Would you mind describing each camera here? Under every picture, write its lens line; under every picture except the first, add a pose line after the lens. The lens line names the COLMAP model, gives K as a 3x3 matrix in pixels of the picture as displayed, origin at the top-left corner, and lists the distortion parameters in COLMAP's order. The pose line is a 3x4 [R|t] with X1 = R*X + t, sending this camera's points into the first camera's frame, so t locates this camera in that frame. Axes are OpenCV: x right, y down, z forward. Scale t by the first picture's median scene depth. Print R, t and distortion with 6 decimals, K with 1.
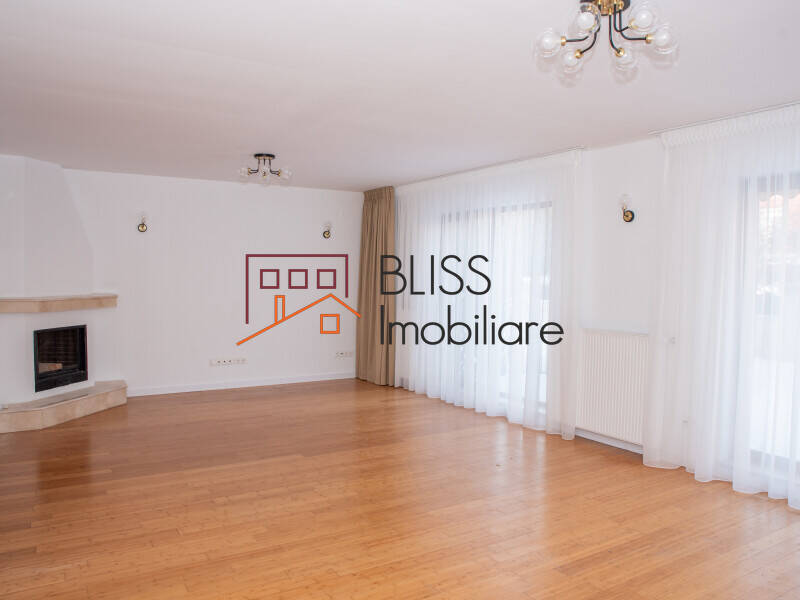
lens RADIAL K [[648.0, 0, 400.0], [0, 648.0, 300.0], [0, 0, 1]] dist [0.000714, -0.000502]
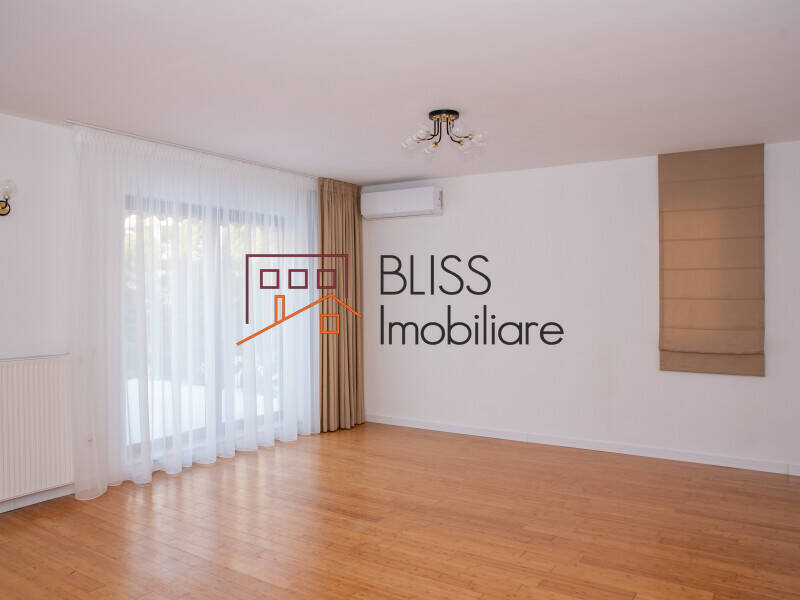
lens RADIAL K [[648.0, 0, 400.0], [0, 648.0, 300.0], [0, 0, 1]] dist [0.000714, -0.000502]
pose [[-0.452736, -0.026020, 0.891265, -0.723648], [0.023732, 0.998868, 0.041217, -0.054465], [-0.891329, 0.039812, -0.451607, 1.228011]]
